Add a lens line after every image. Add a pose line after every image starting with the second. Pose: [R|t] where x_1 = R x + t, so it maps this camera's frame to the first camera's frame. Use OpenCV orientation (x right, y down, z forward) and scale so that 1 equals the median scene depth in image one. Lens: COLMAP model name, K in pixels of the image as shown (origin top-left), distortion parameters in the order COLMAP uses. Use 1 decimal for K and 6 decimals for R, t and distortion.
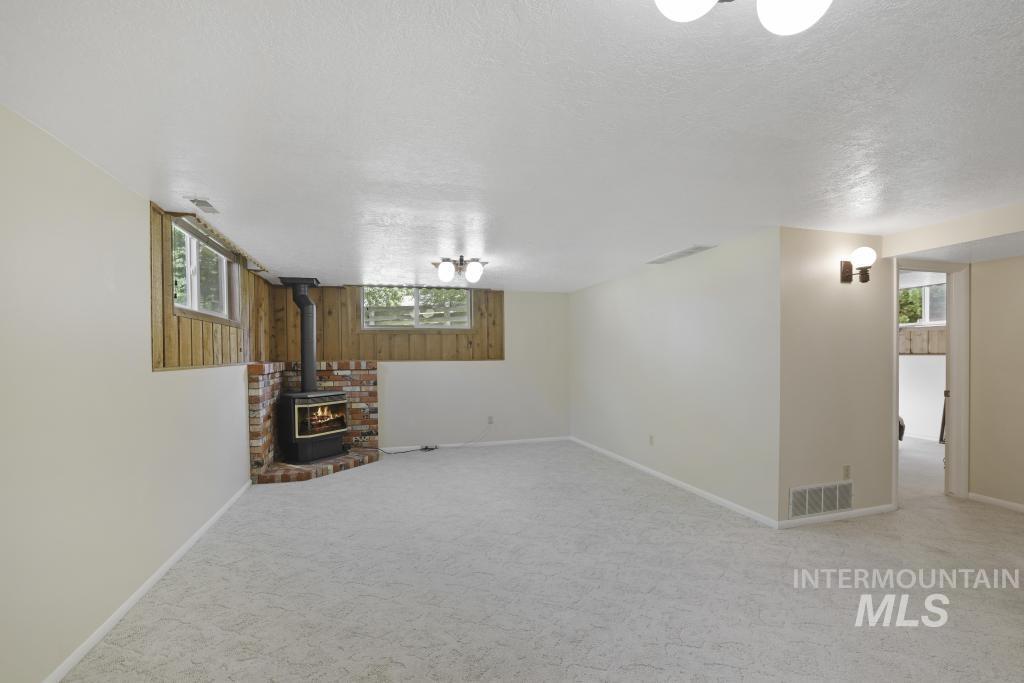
lens RADIAL K [[456.2, 0, 510.9], [0, 456.2, 360.2], [0, 0, 1]] dist [-0.000999, 0.000003]
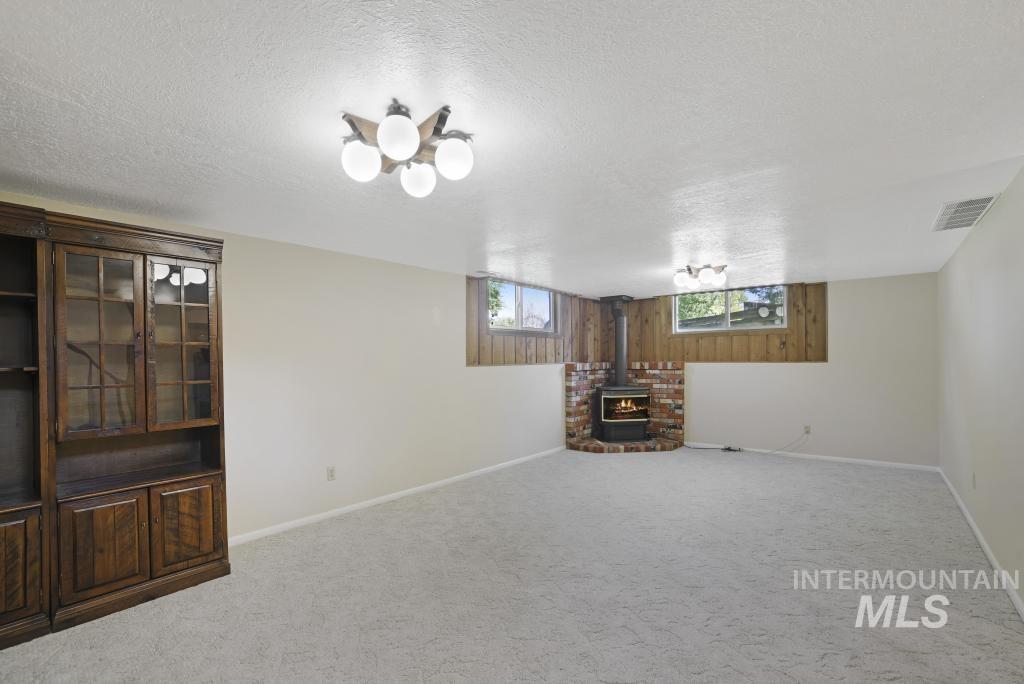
lens RADIAL K [[445.8, 0, 500.5], [0, 445.8, 342.5], [0, 0, 1]] dist [-0.033488, 0.013560]
pose [[0.588965, -0.026809, -0.807713, 0.324172], [-0.005767, 0.999285, -0.037372, -0.002885], [0.808138, 0.026669, 0.588390, 0.013005]]
